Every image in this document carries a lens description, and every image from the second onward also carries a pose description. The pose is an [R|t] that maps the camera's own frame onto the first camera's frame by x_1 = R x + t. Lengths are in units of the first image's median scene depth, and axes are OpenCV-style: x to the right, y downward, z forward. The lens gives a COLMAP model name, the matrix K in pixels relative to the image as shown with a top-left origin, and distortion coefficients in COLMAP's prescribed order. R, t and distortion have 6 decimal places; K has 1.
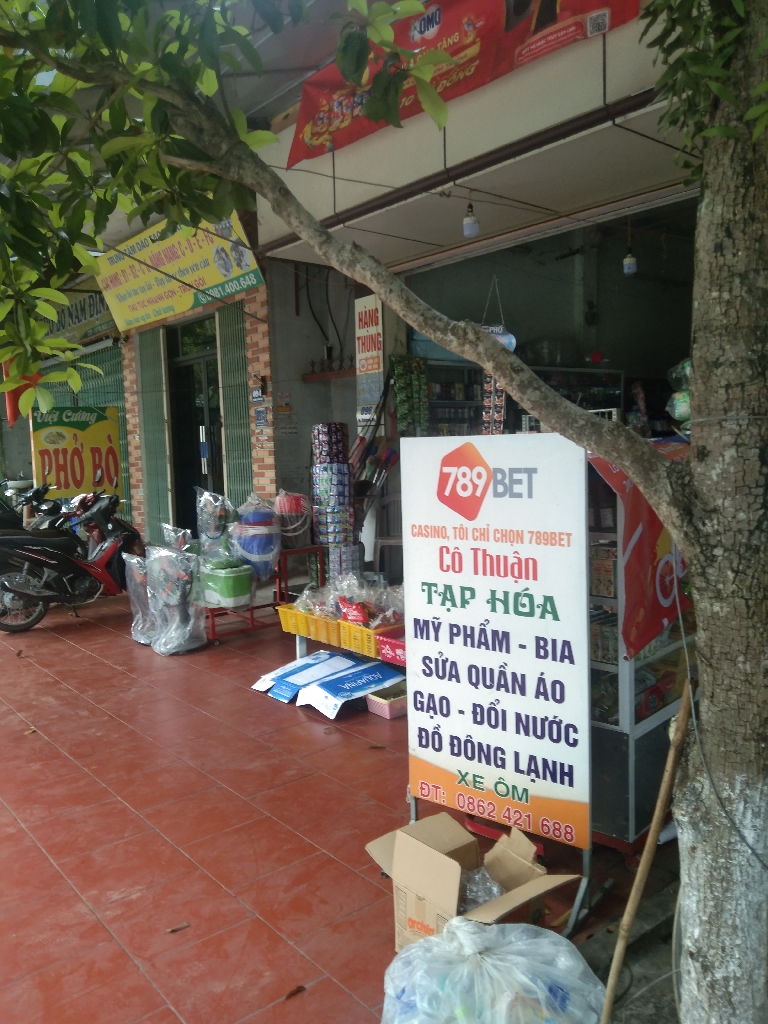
lens RADIAL K [[807.3, 0, 396.3], [0, 807.3, 513.2], [0, 0, 1]] dist [0.110806, -0.165334]
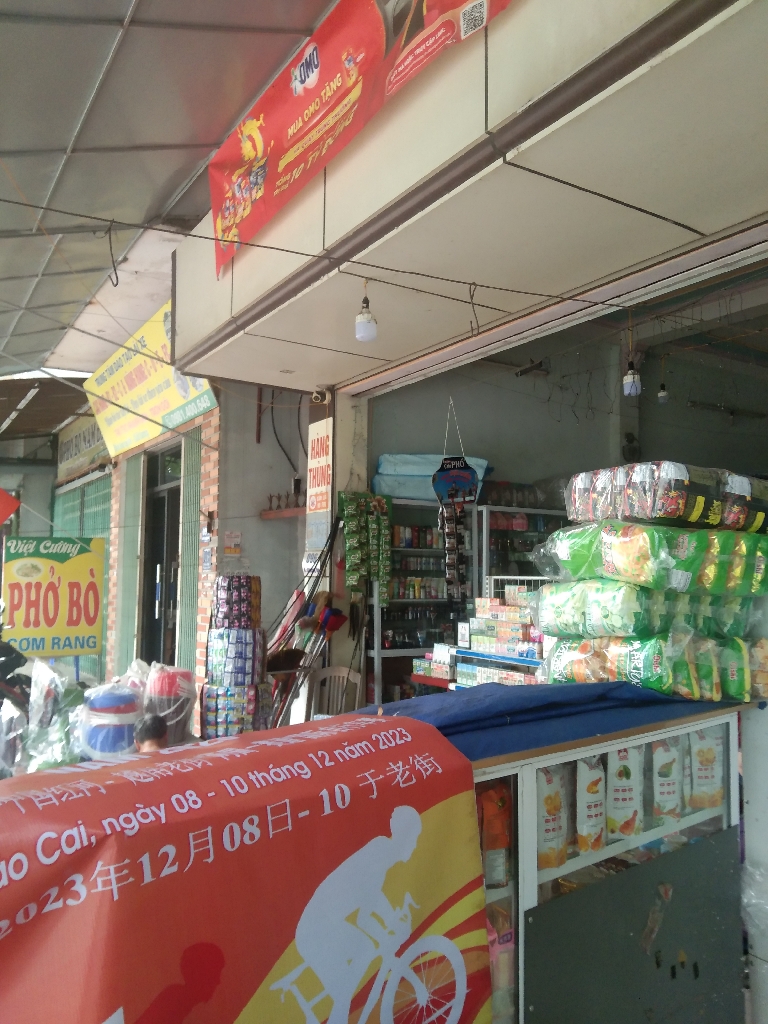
lens RADIAL K [[804.4, 0, 397.2], [0, 804.4, 513.6], [0, 0, 1]] dist [0.112341, -0.238934]
pose [[0.990192, 0.031167, -0.136190, 0.179687], [-0.052006, 0.986973, -0.152249, -0.062161], [0.129671, 0.157838, 0.978914, 0.260231]]
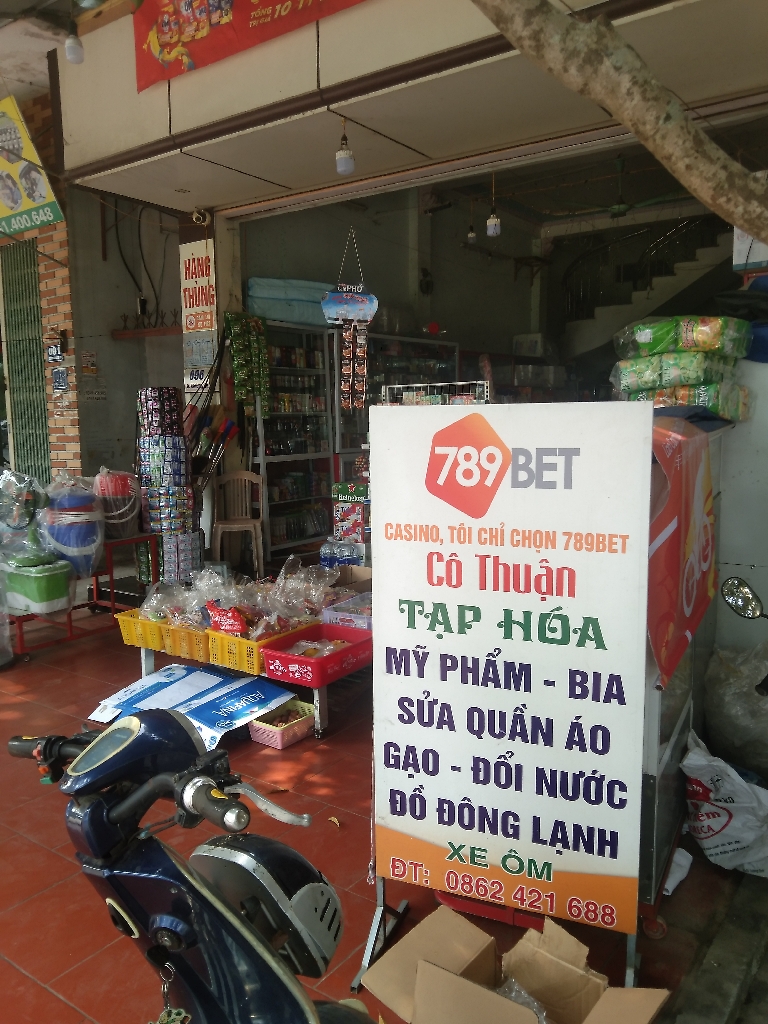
lens RADIAL K [[804.4, 0, 397.2], [0, 804.4, 513.6], [0, 0, 1]] dist [0.112341, -0.238934]
pose [[0.965007, -0.017036, 0.261670, -0.069523], [0.008054, 0.999342, 0.035359, -0.008850], [-0.262100, -0.032014, 0.964510, 0.119159]]
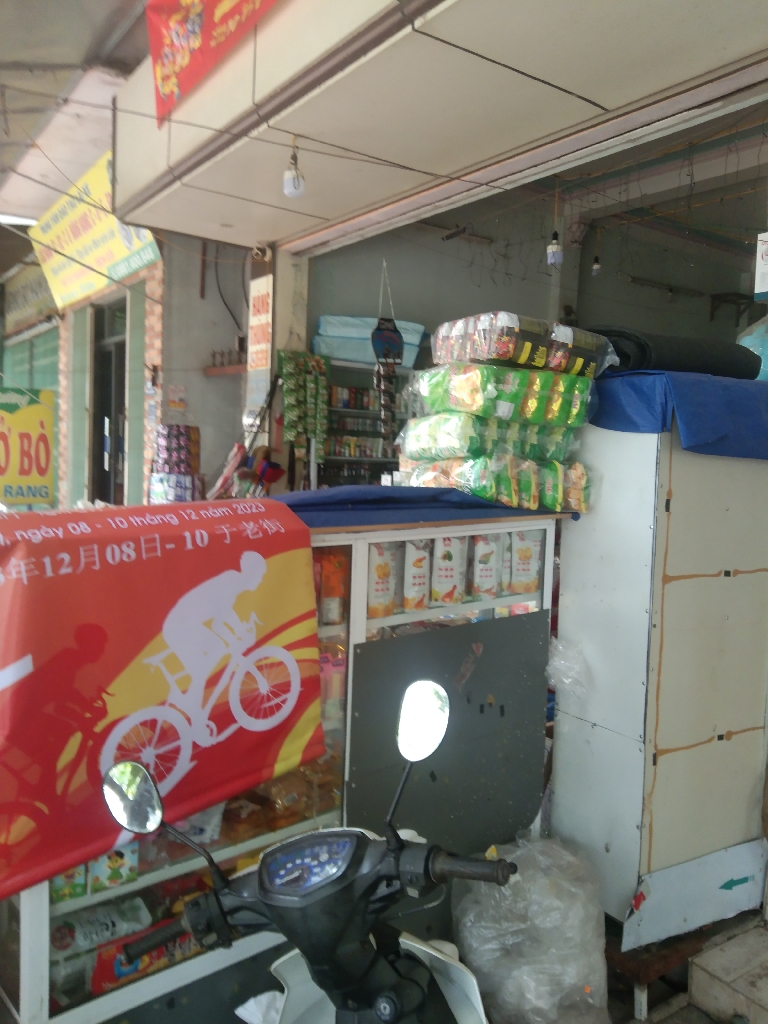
lens RADIAL K [[804.4, 0, 397.2], [0, 804.4, 513.6], [0, 0, 1]] dist [0.112341, -0.238934]
pose [[0.993147, 0.083376, -0.081905, 0.221776], [-0.083843, 0.996476, -0.002271, -0.040084], [0.081427, 0.009123, 0.996638, 0.206849]]
